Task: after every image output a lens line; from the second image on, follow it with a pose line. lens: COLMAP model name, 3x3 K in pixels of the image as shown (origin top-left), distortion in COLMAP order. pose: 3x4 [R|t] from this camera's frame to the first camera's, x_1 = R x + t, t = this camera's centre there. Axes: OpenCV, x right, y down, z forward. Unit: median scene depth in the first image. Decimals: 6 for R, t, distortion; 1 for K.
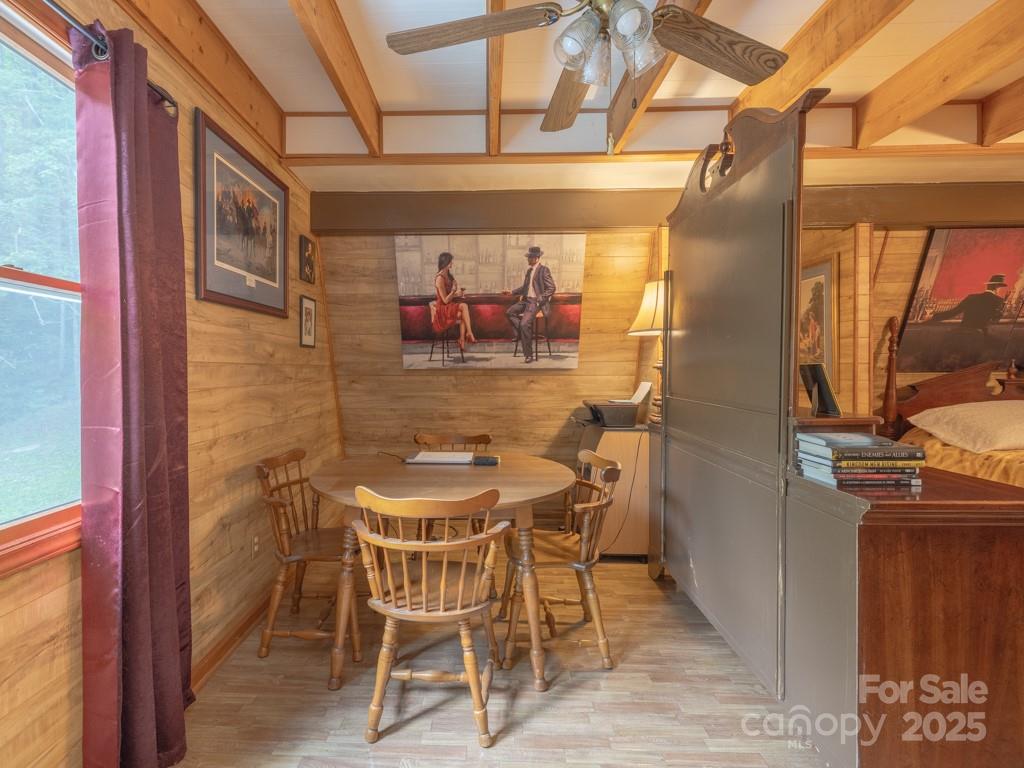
lens RADIAL K [[485.1, 0, 510.3], [0, 485.1, 382.3], [0, 0, 1]] dist [0.001309, -0.001044]
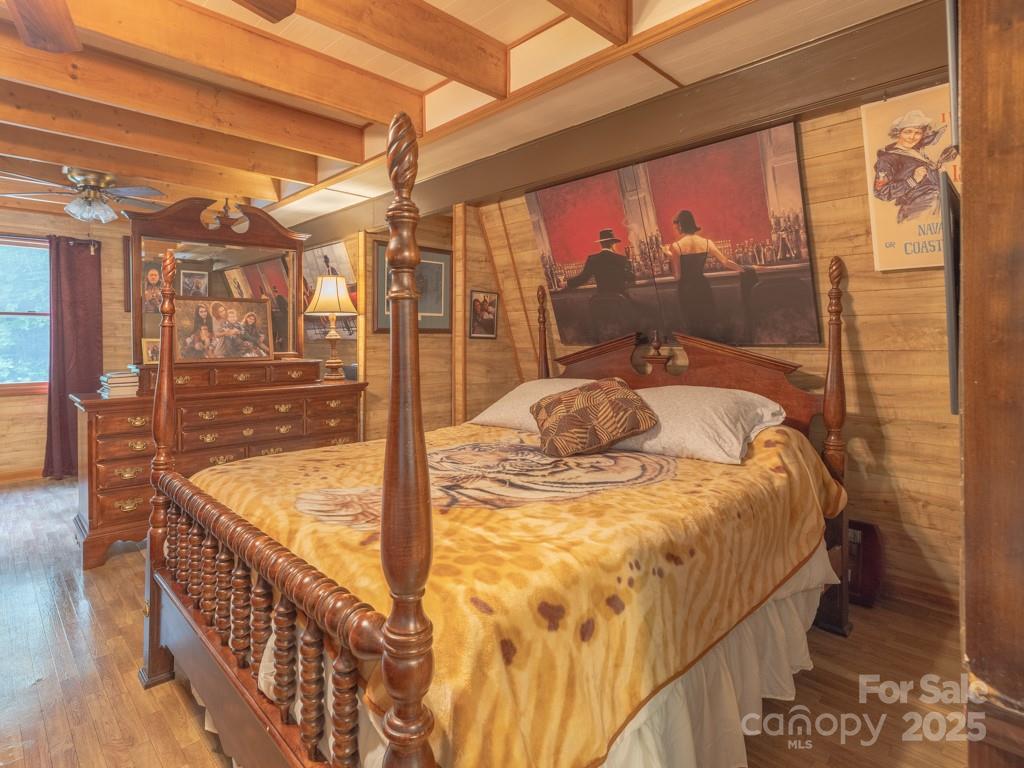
lens RADIAL K [[549.4, 0, 478.6], [0, 549.4, 346.5], [0, 0, 1]] dist [0.002125, 0.000842]
pose [[0.697660, 0.014546, -0.716281, 1.518501], [-0.020024, 0.999799, 0.000800, -0.017556], [0.716149, 0.013784, 0.697811, 0.186642]]
